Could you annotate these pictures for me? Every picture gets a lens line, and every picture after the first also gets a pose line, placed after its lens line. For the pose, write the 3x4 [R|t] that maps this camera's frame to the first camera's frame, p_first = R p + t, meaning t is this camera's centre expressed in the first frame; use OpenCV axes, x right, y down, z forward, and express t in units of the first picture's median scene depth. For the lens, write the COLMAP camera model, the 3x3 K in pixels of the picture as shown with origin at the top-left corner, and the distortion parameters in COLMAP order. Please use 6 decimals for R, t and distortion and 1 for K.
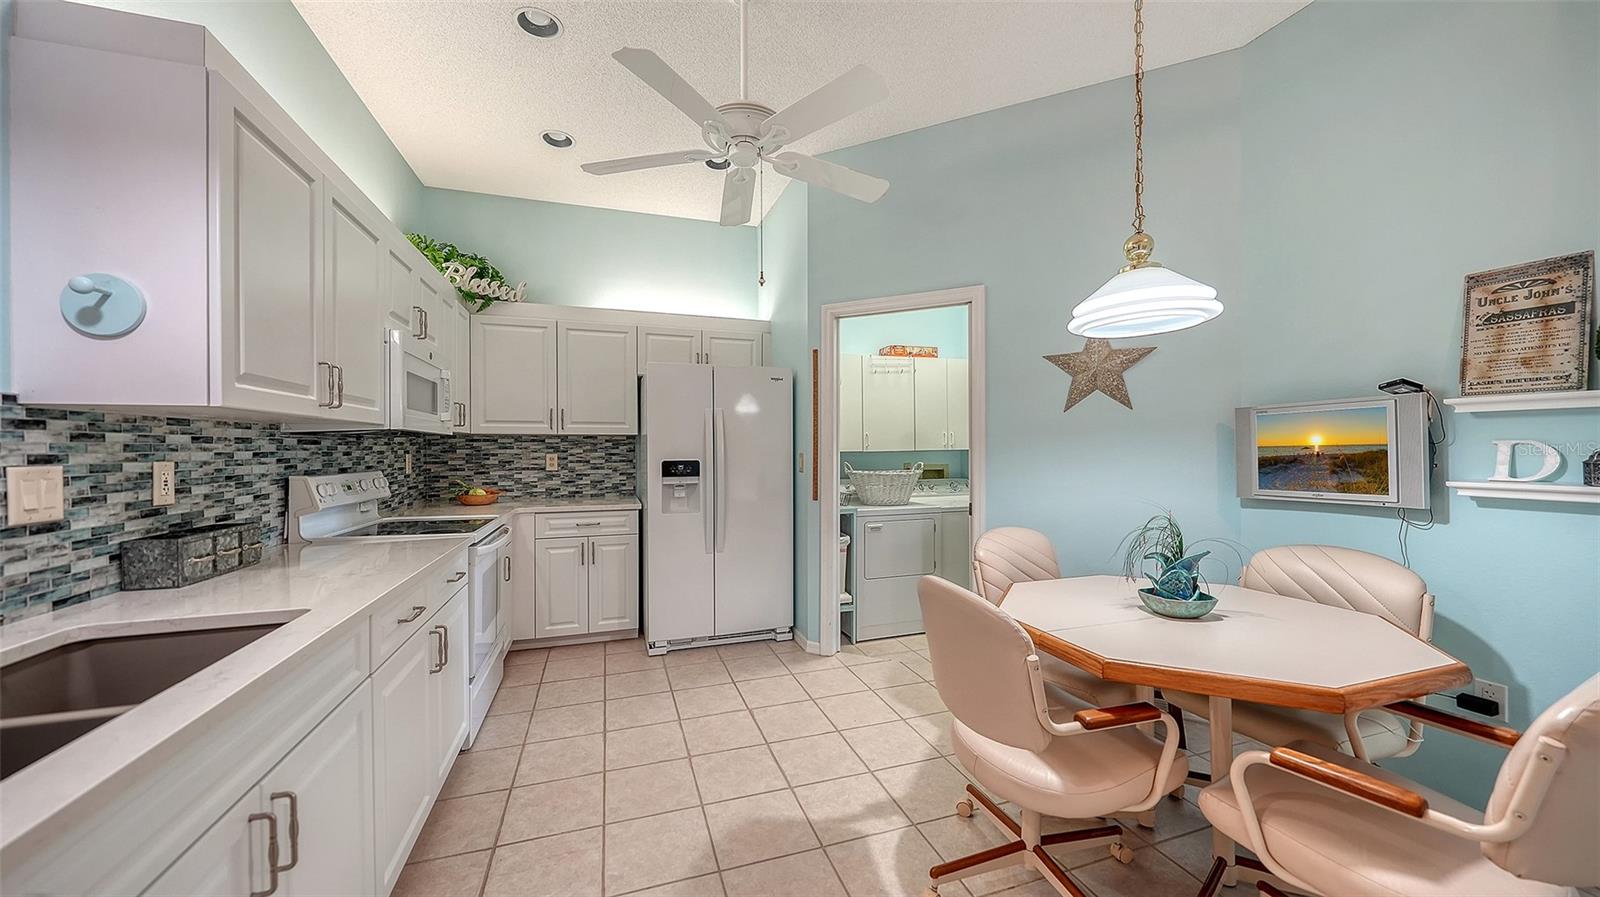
lens RADIAL K [[559.4, 0, 800.9], [0, 559.4, 456.2], [0, 0, 1]] dist [-0.002719, -0.000664]
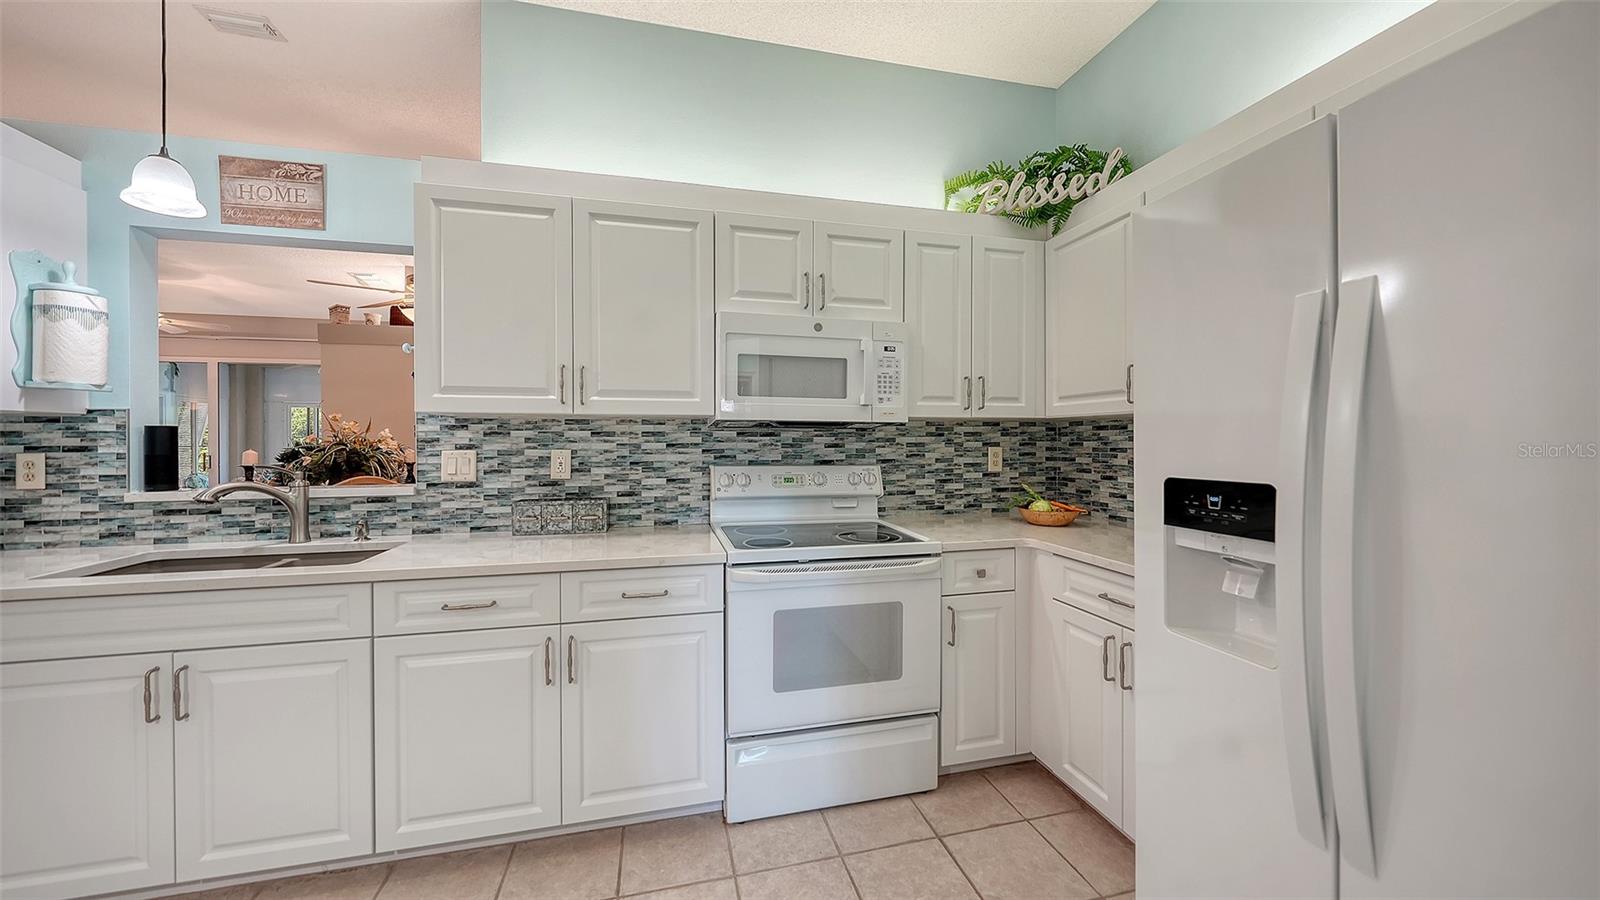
lens RADIAL K [[559.4, 0, 814.9], [0, 559.4, 445.0], [0, 0, 1]] dist [-0.002719, -0.000664]
pose [[-0.094039, 0.010906, -0.995509, 0.137799], [-0.012954, 0.999842, 0.012177, -0.015224], [0.995484, 0.014041, -0.093883, 0.961167]]
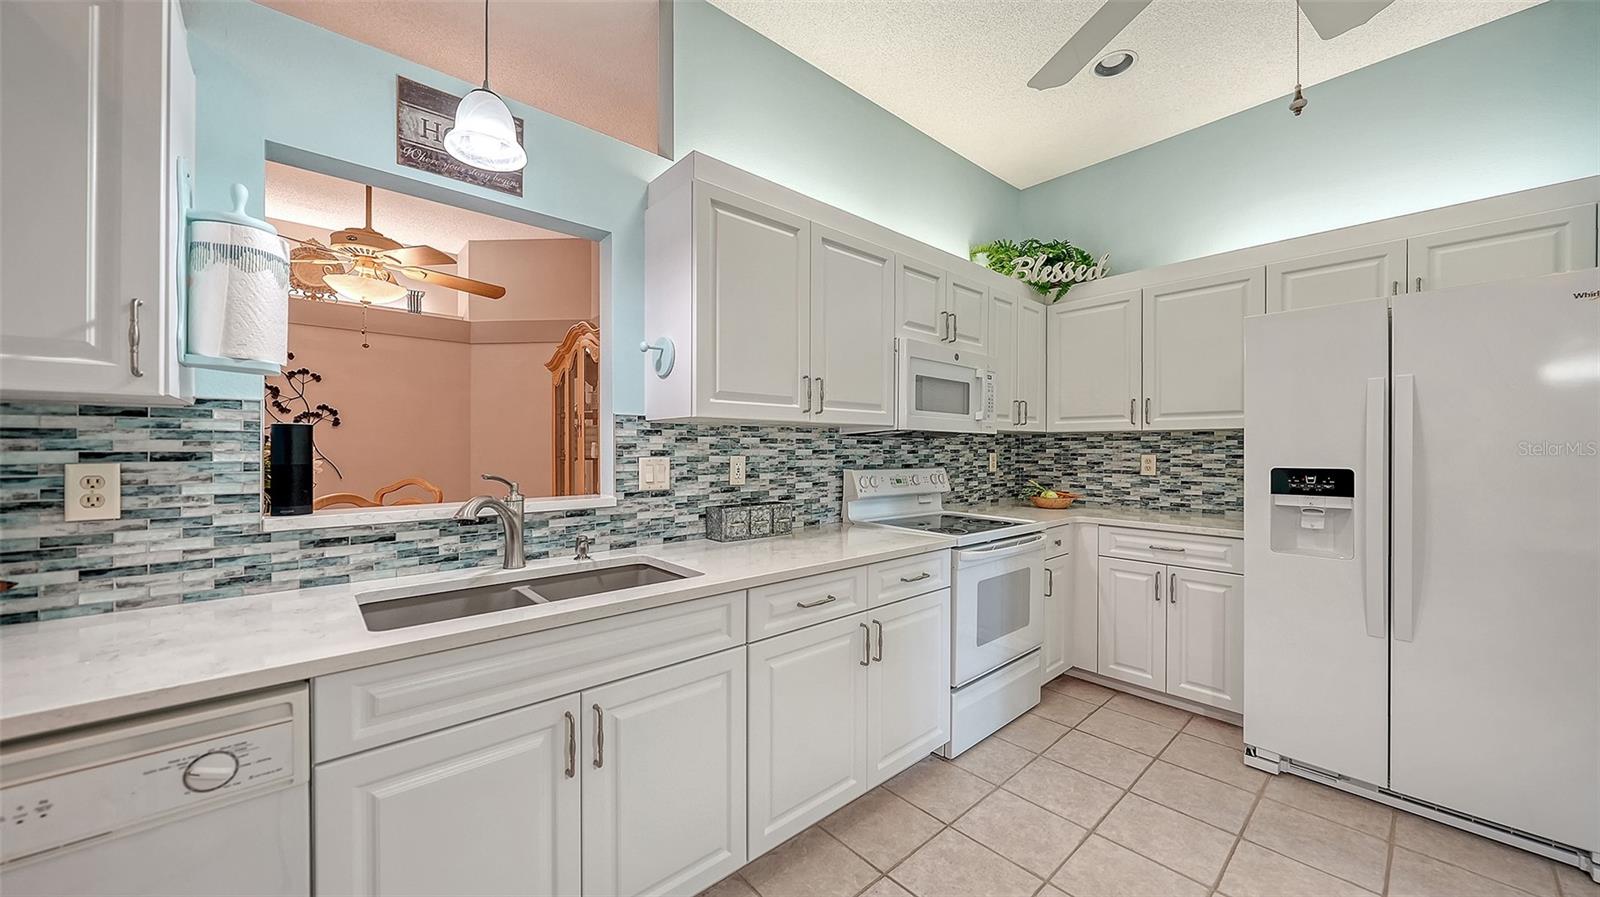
lens RADIAL K [[559.4, 0, 802.5], [0, 559.4, 452.7], [0, 0, 1]] dist [-0.002719, -0.000664]
pose [[0.378279, 0.009766, -0.925640, 0.159727], [-0.015513, 0.999871, 0.004210, -0.003930], [0.925562, 0.012767, 0.378382, 0.317261]]
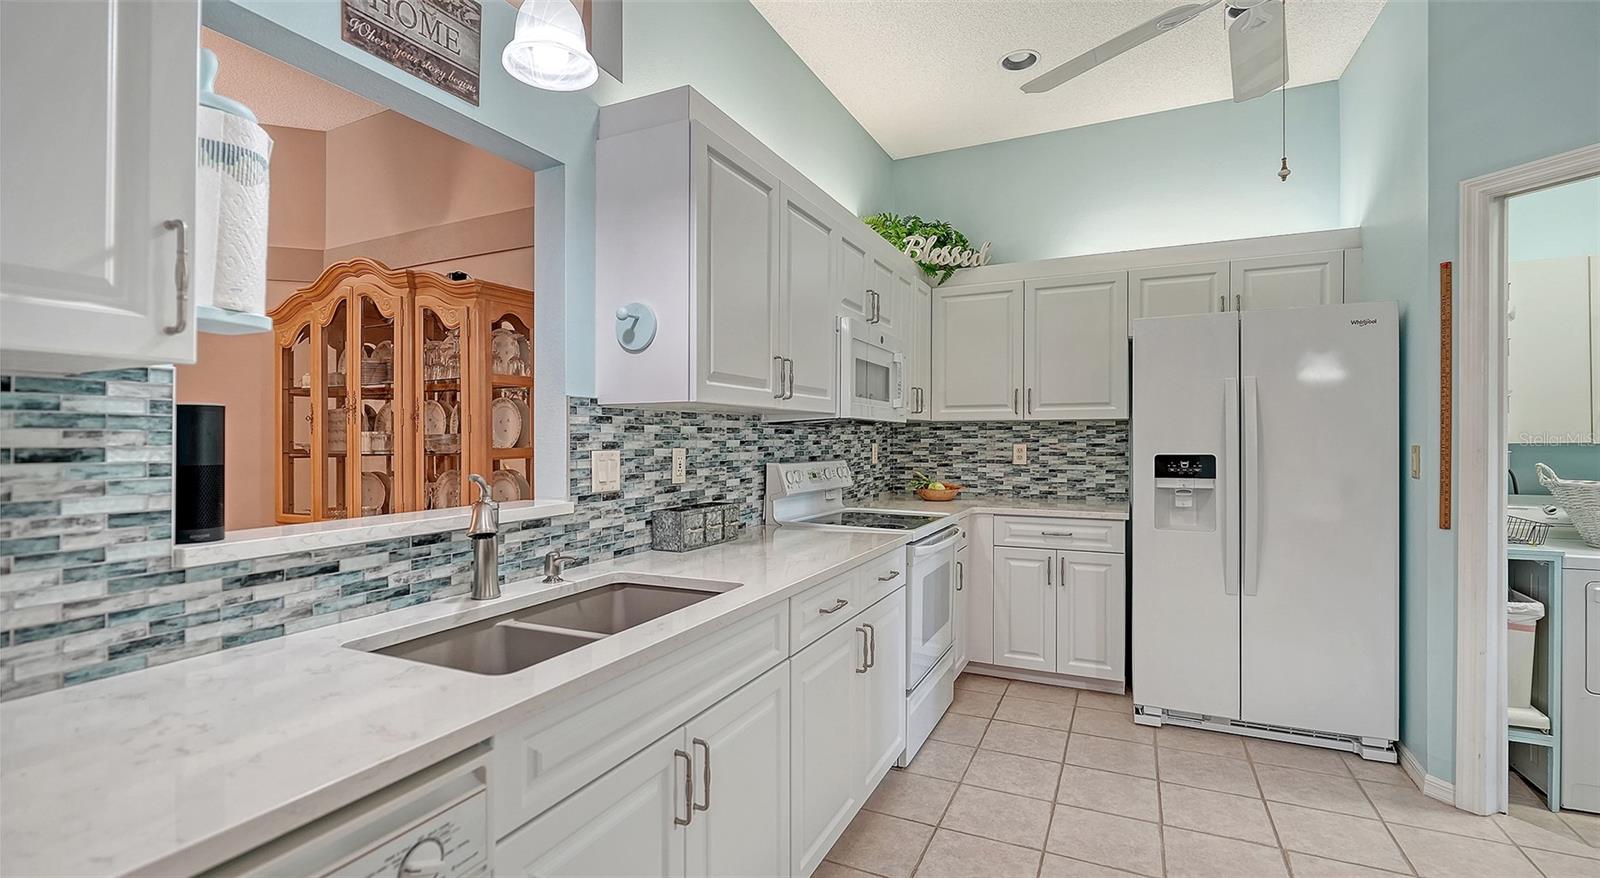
lens RADIAL K [[715.1, 0, 795.0], [0, 715.1, 441.4], [0, 0, 1]] dist [-0.003955, 0.000158]
pose [[0.712116, 0.003901, -0.702051, 0.075963], [-0.009899, 0.999941, -0.004485, -0.000180], [0.701992, 0.010143, 0.712112, 0.030893]]
